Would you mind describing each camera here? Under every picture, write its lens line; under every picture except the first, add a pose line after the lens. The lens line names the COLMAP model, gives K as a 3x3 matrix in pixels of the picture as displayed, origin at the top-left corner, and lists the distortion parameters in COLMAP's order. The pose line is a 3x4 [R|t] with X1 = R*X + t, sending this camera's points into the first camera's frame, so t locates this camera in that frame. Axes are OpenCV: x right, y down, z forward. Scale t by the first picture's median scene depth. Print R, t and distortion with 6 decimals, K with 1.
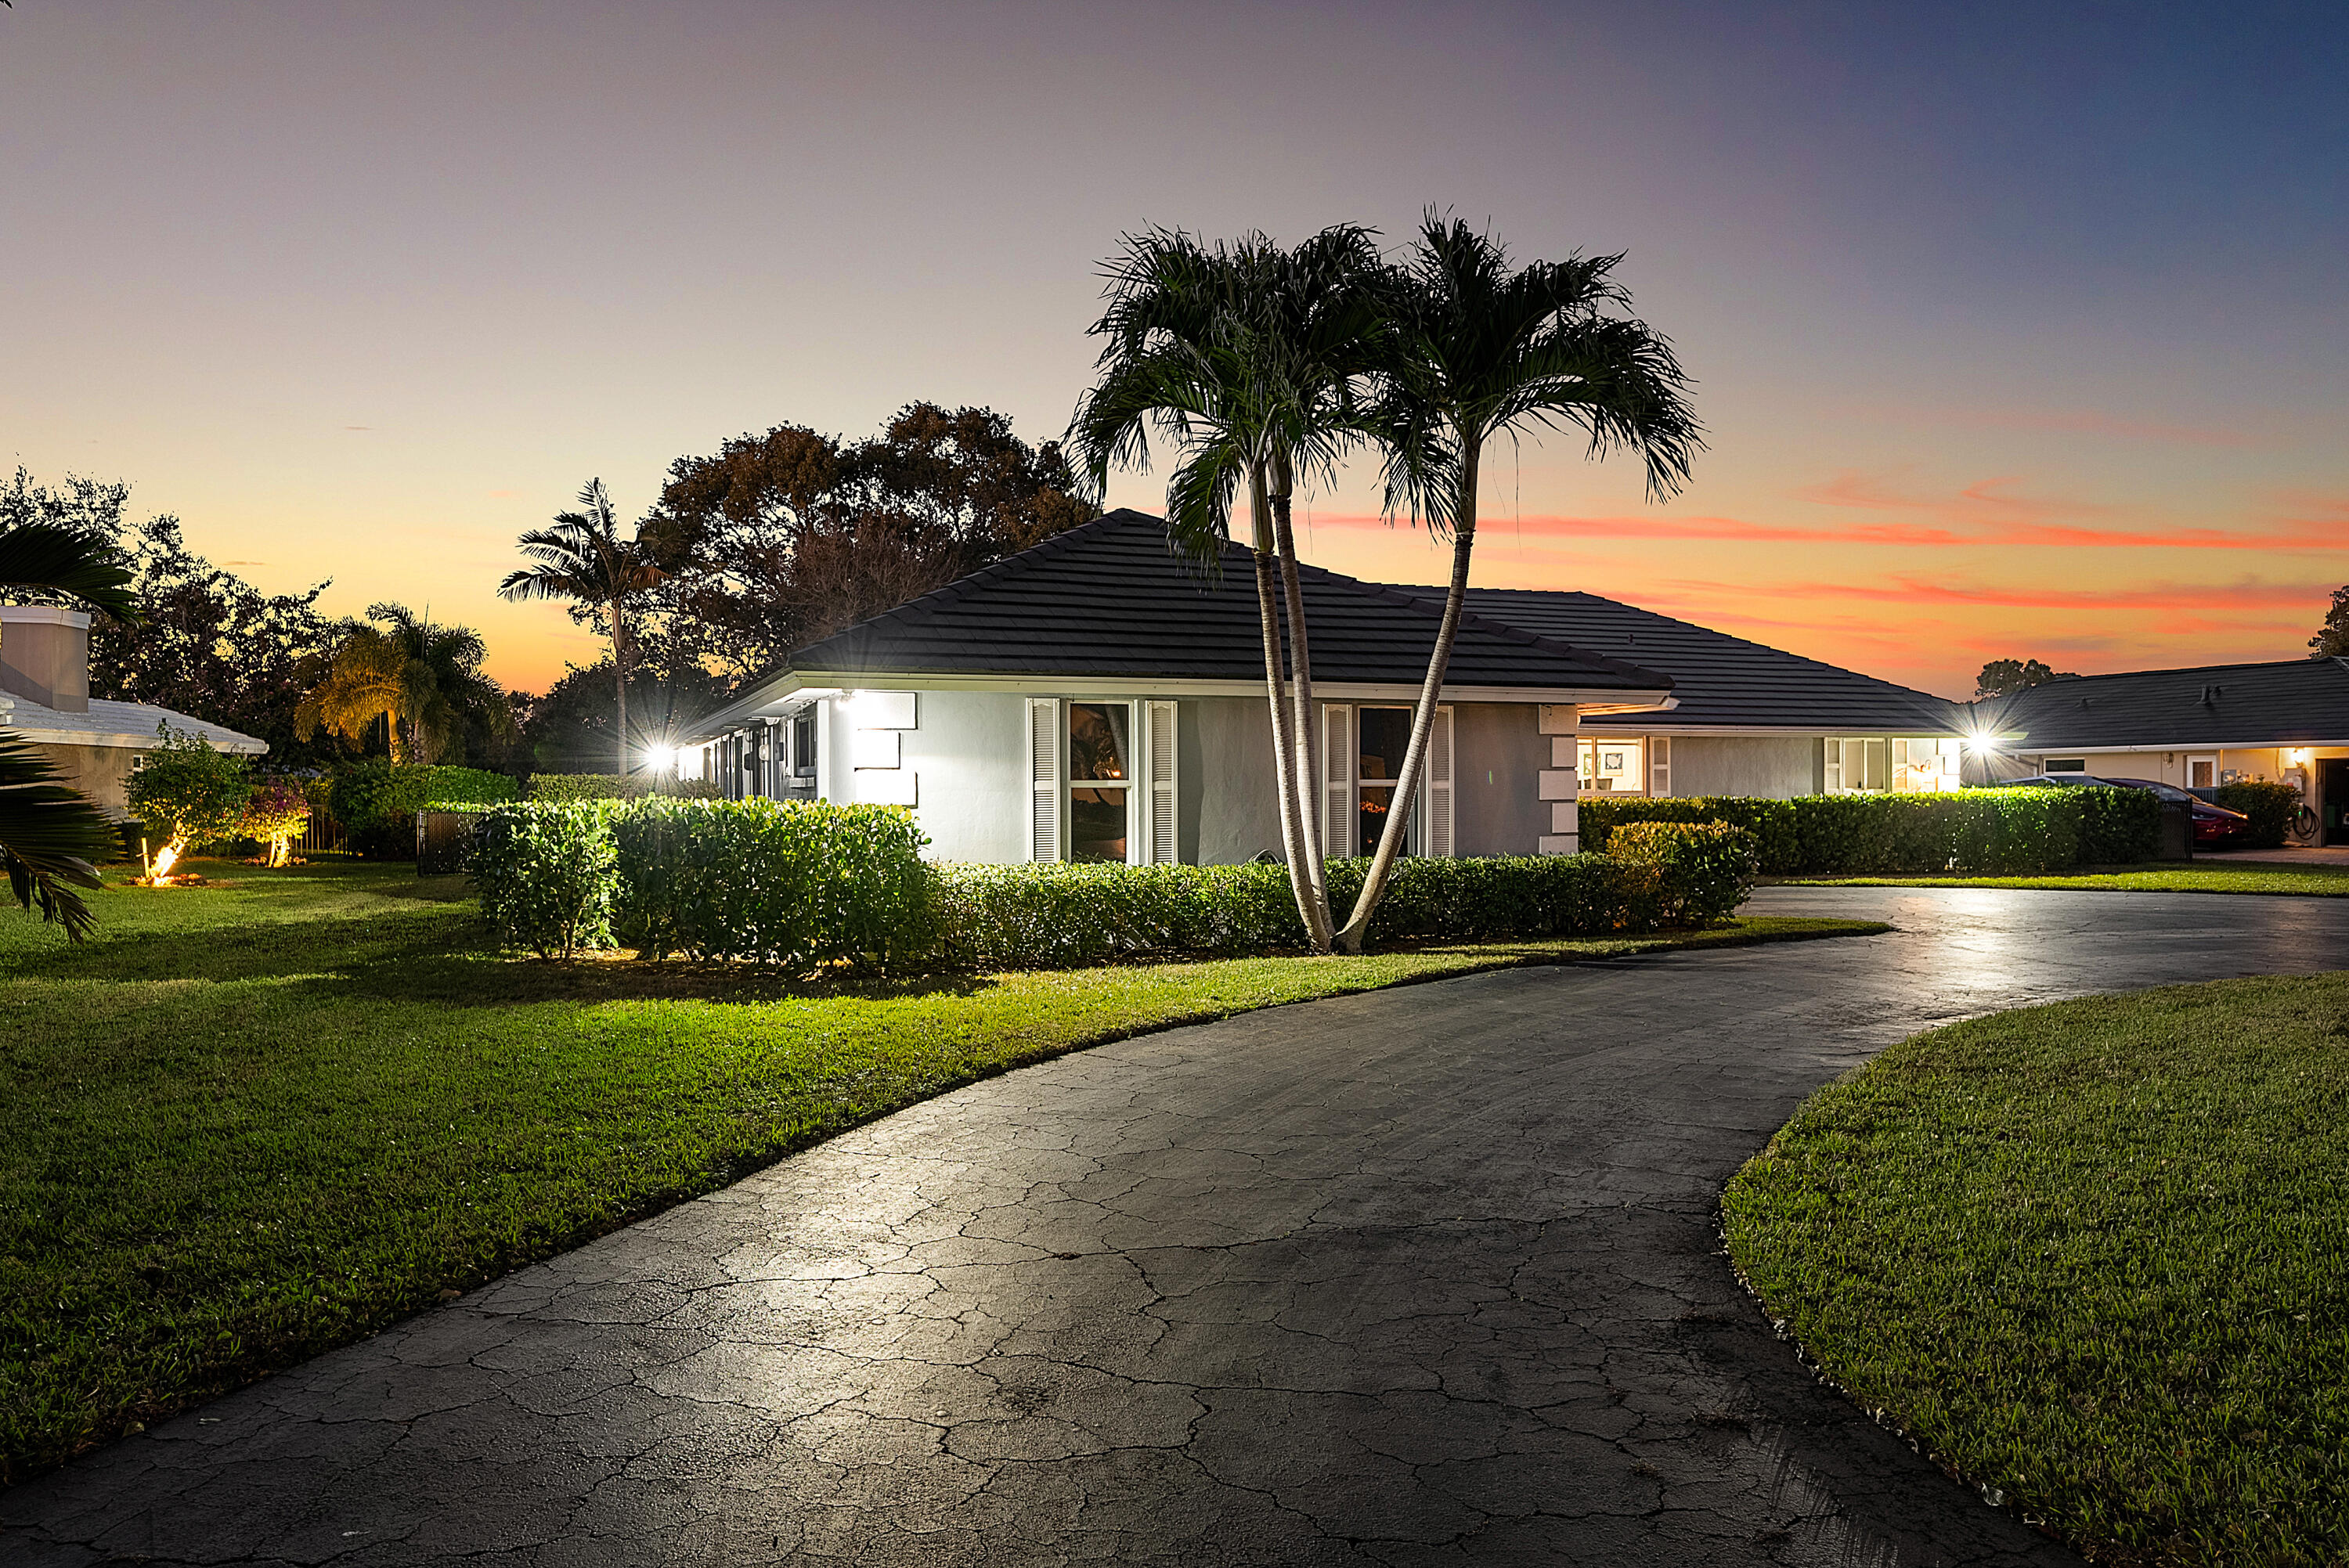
lens RADIAL K [[1633.7, 0, 1173.9], [0, 1633.7, 782.9], [0, 0, 1]] dist [0.035338, 0.000028]
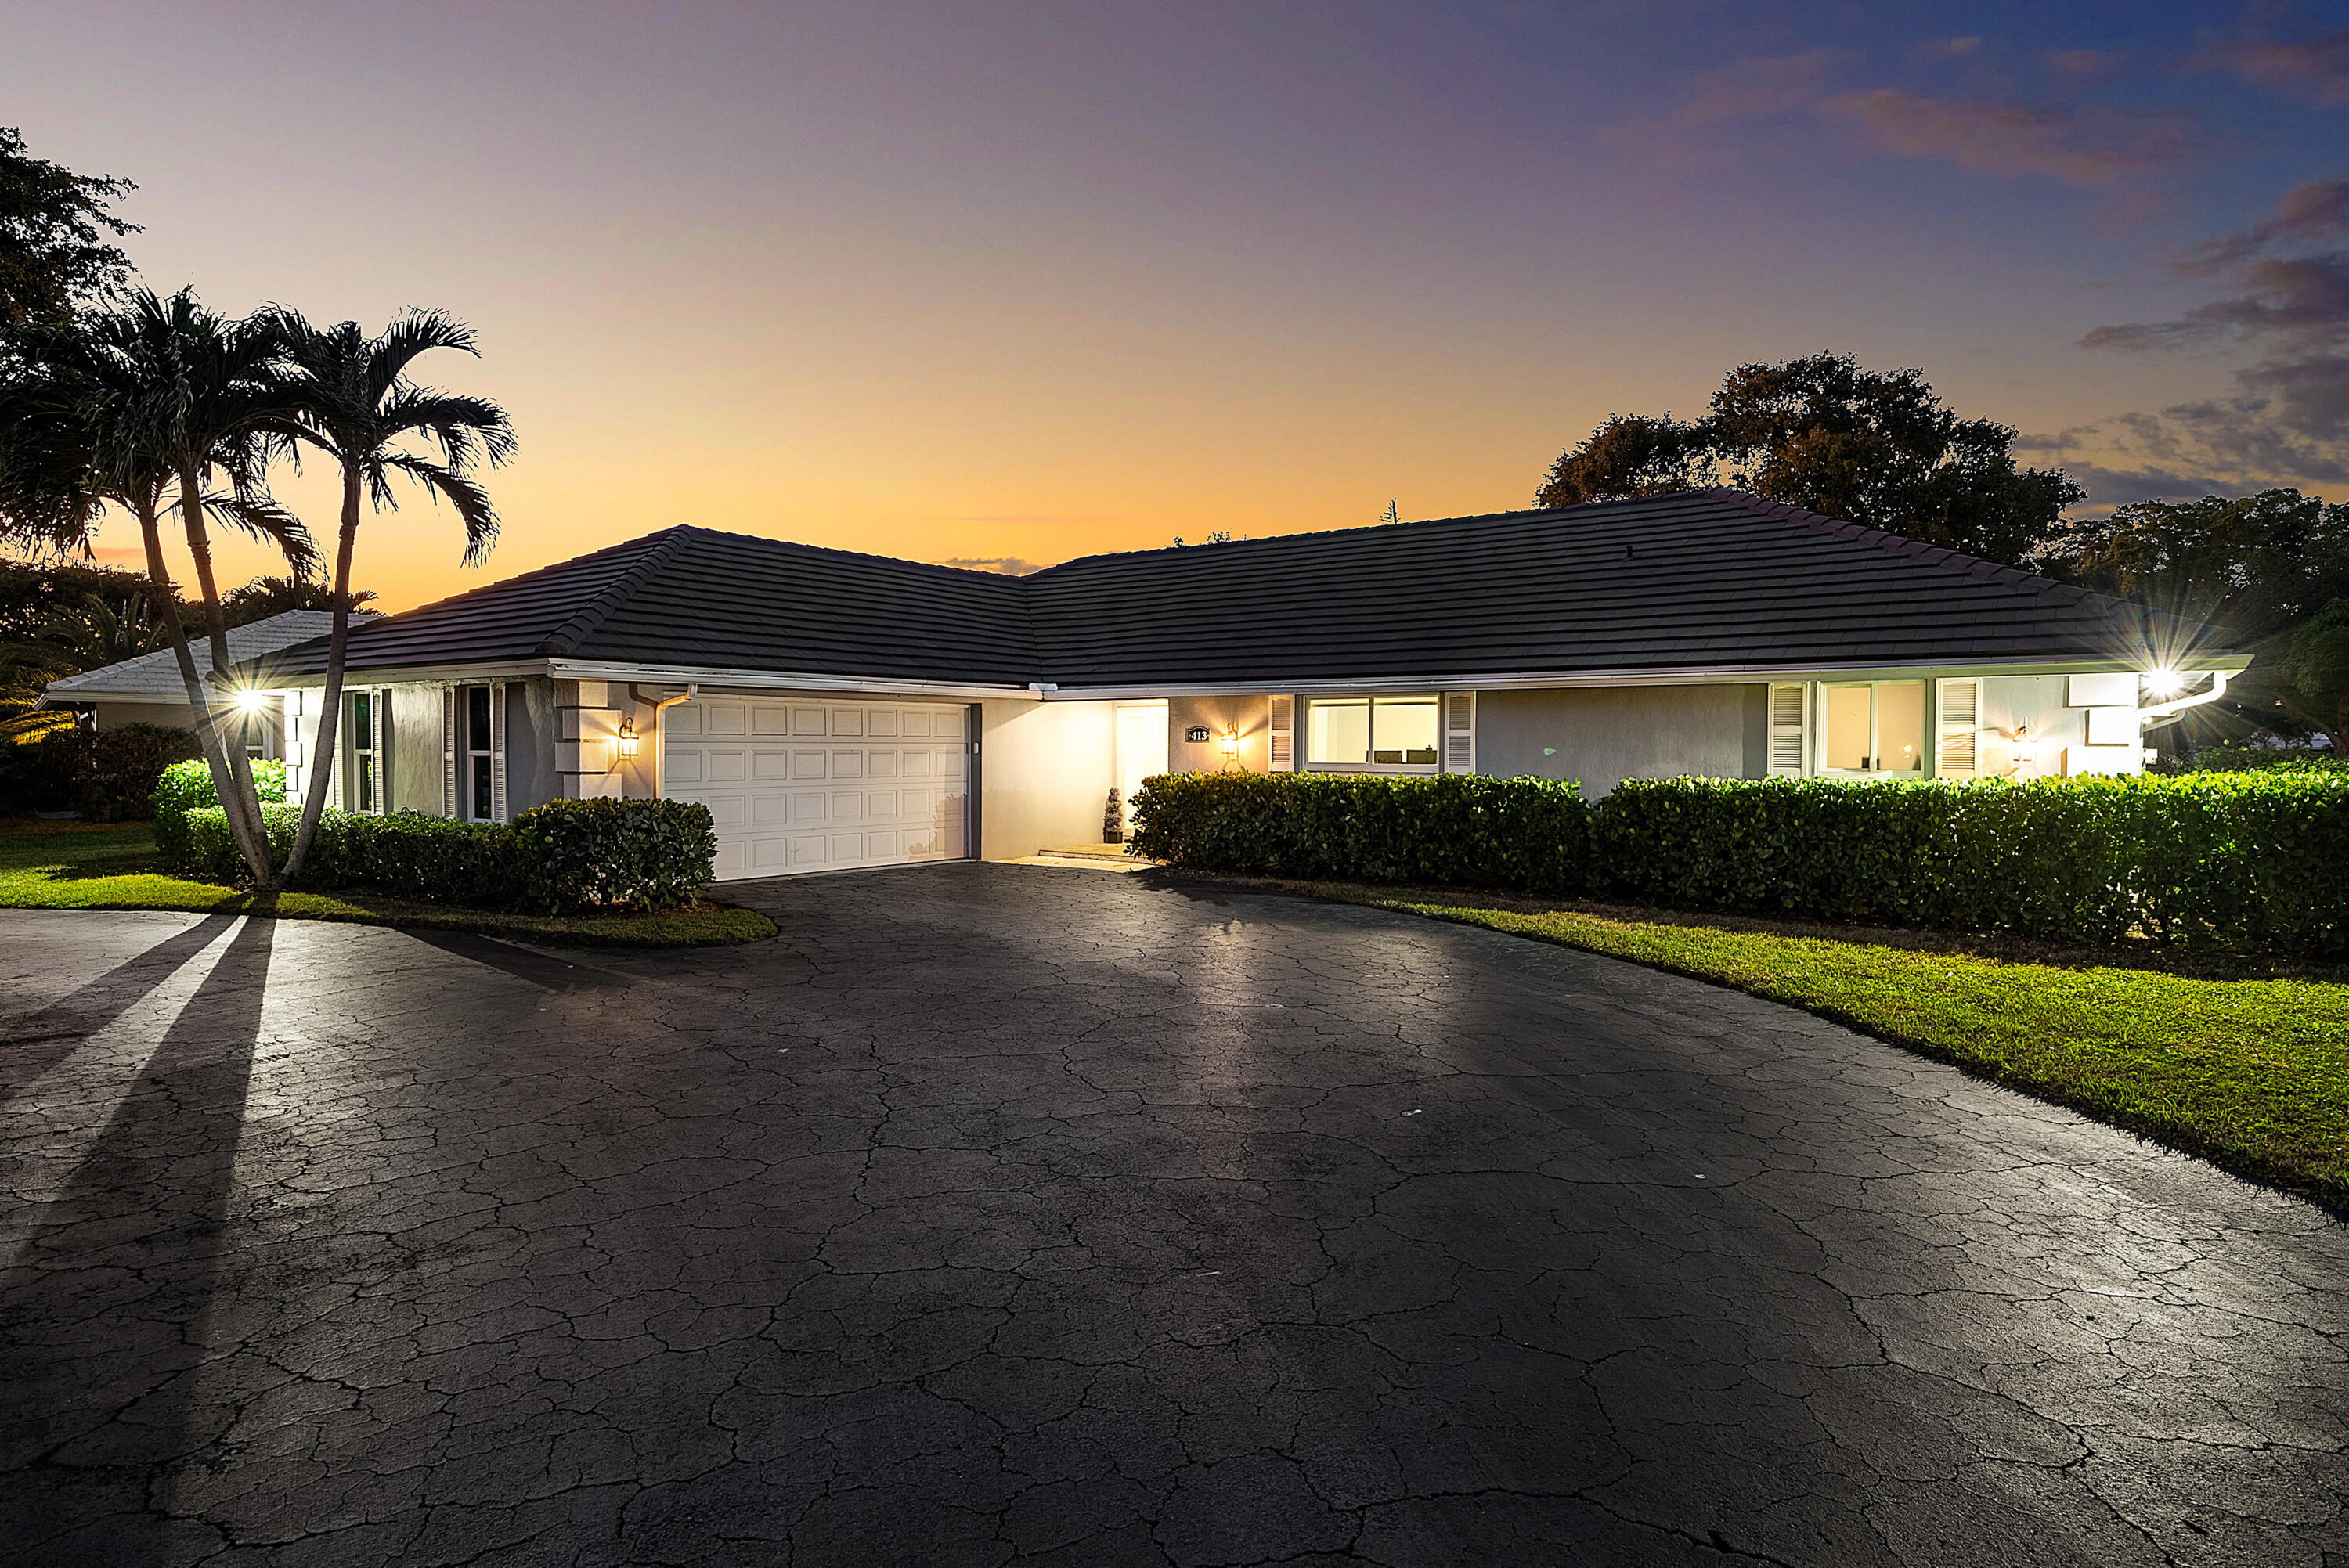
lens RADIAL K [[1292.2, 0, 1179.7], [0, 1292.2, 777.4], [0, 0, 1]] dist [0.001964, 0.000480]
pose [[0.522960, 0.026856, -0.851934, 0.865465], [-0.003067, 0.999556, 0.029627, -0.008201], [0.852352, -0.012881, 0.522810, 0.717028]]
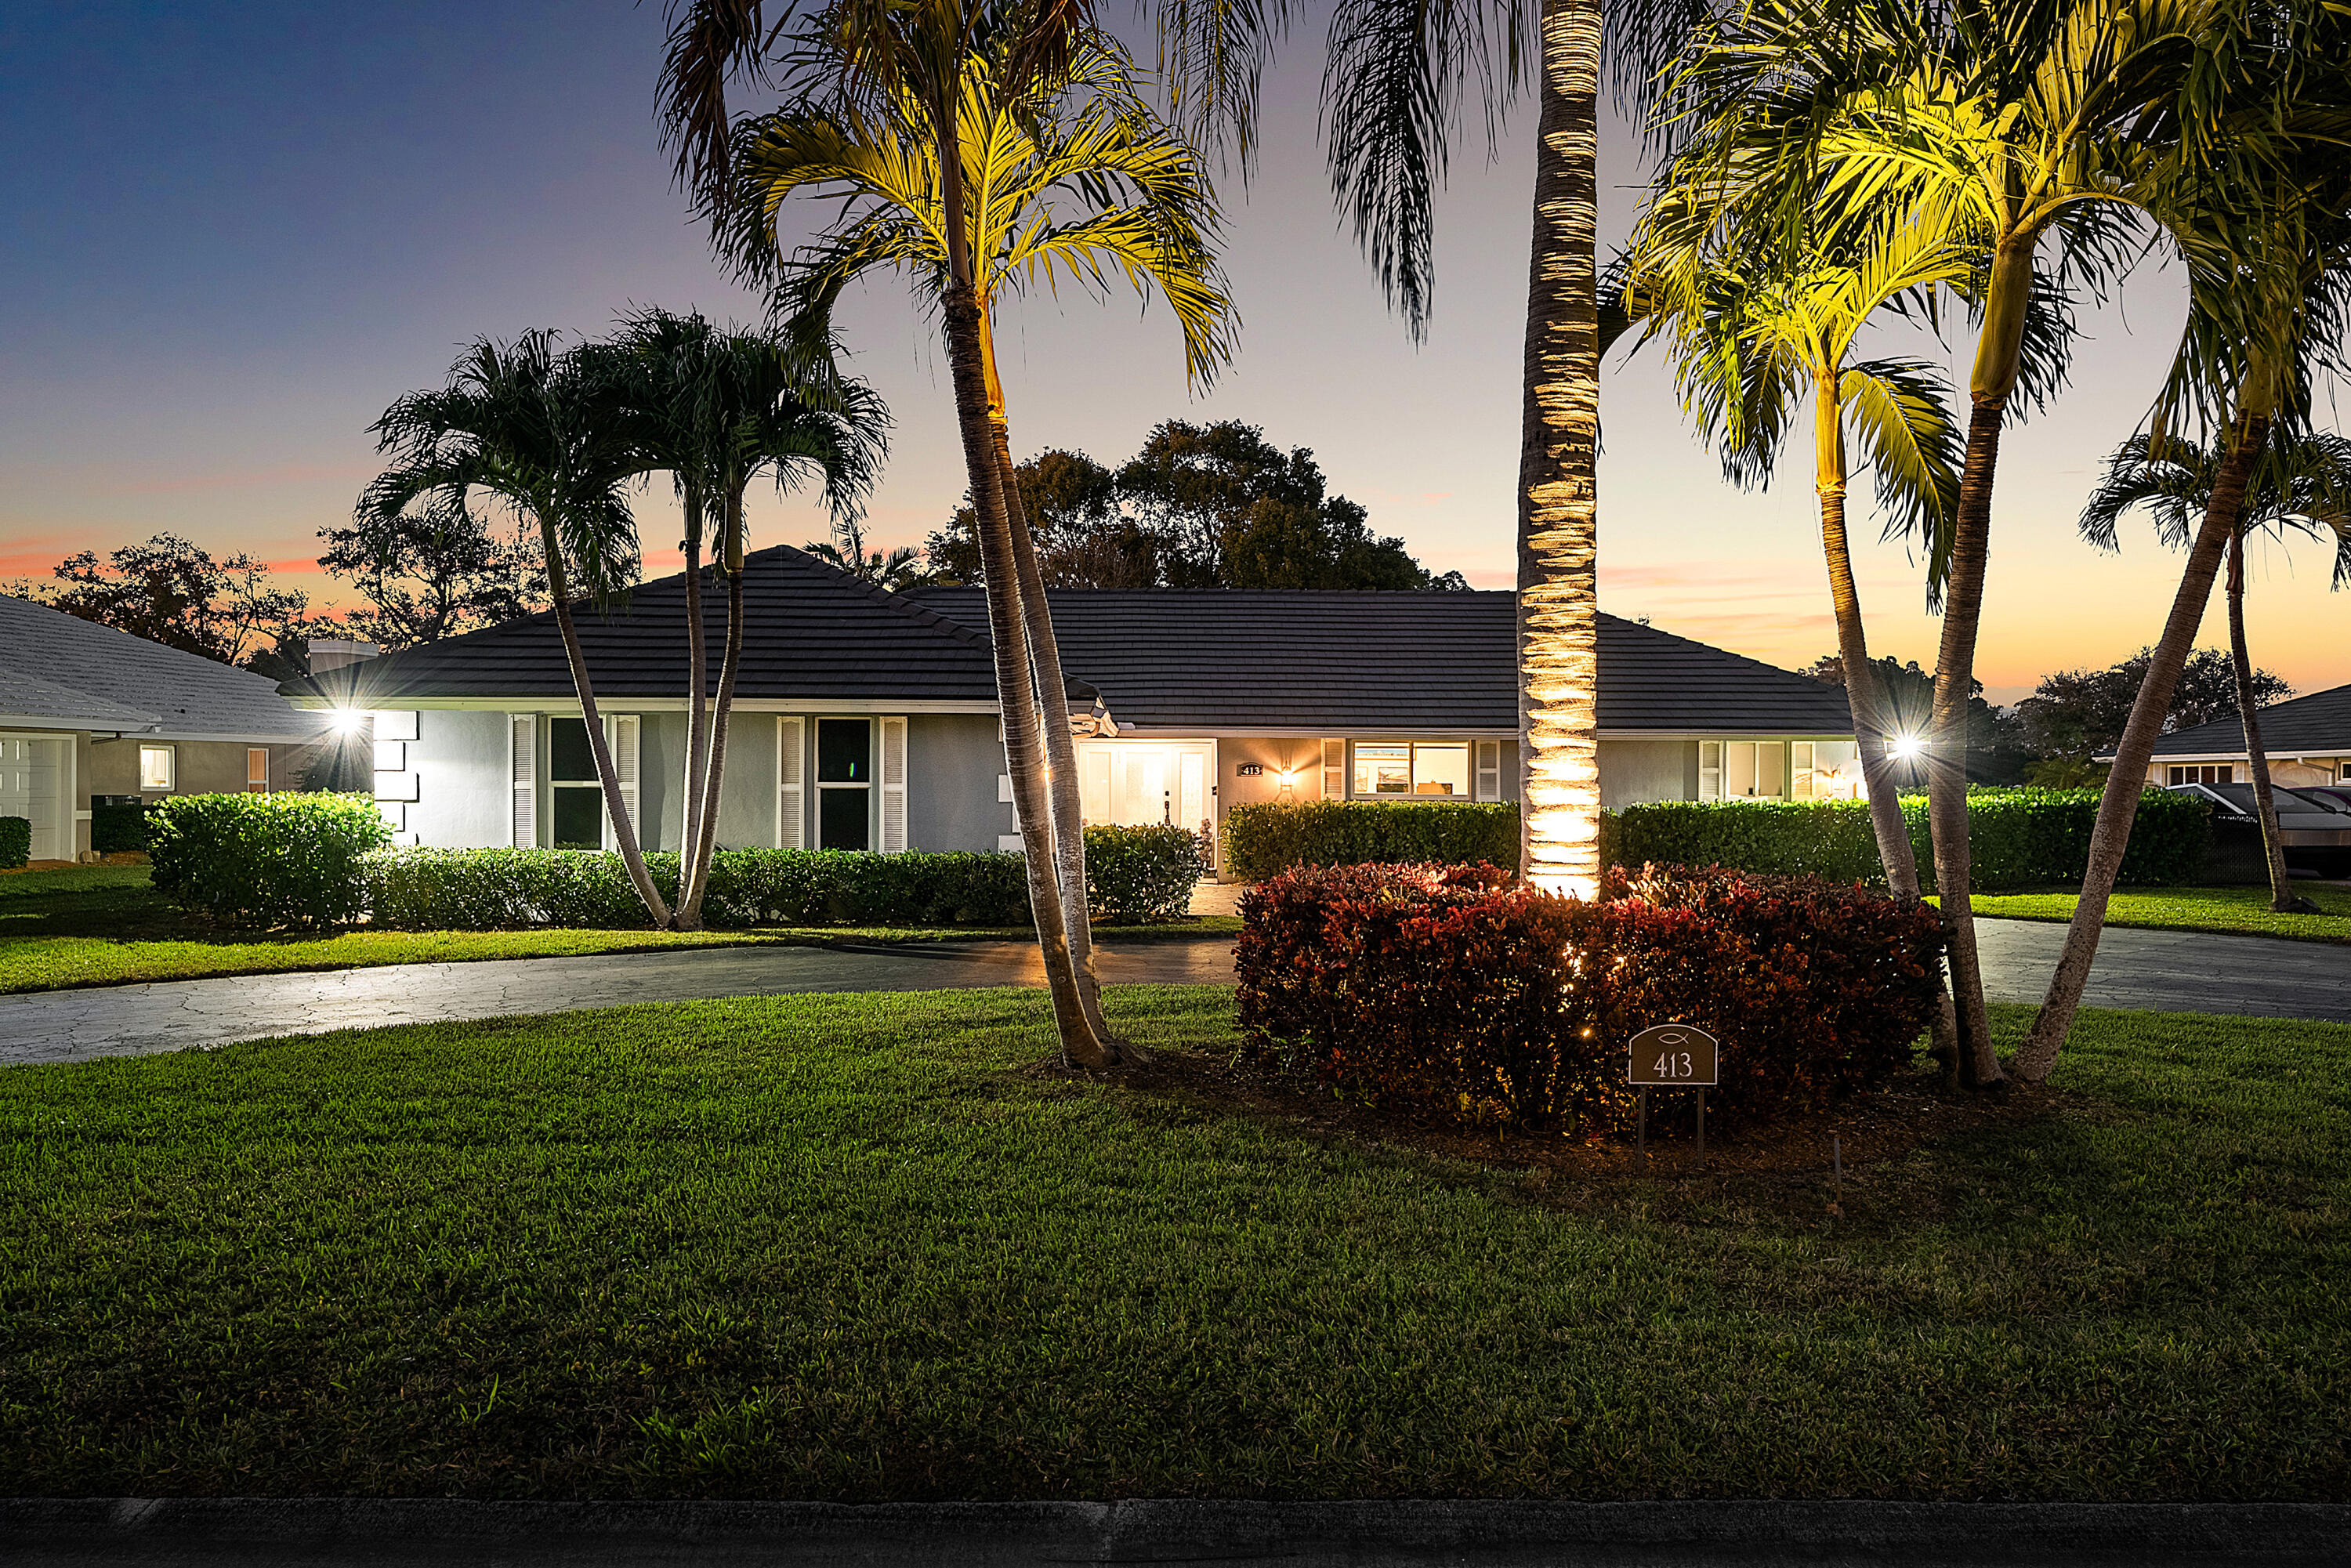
lens RADIAL K [[1635.2, 0, 1169.1], [0, 1635.2, 786.3], [0, 0, 1]] dist [0.035338, 0.000028]
pose [[0.933317, 0.011275, -0.358877, 0.567616], [-0.009063, 0.999928, 0.007846, -0.007939], [0.358939, -0.004070, 0.933352, 0.013143]]
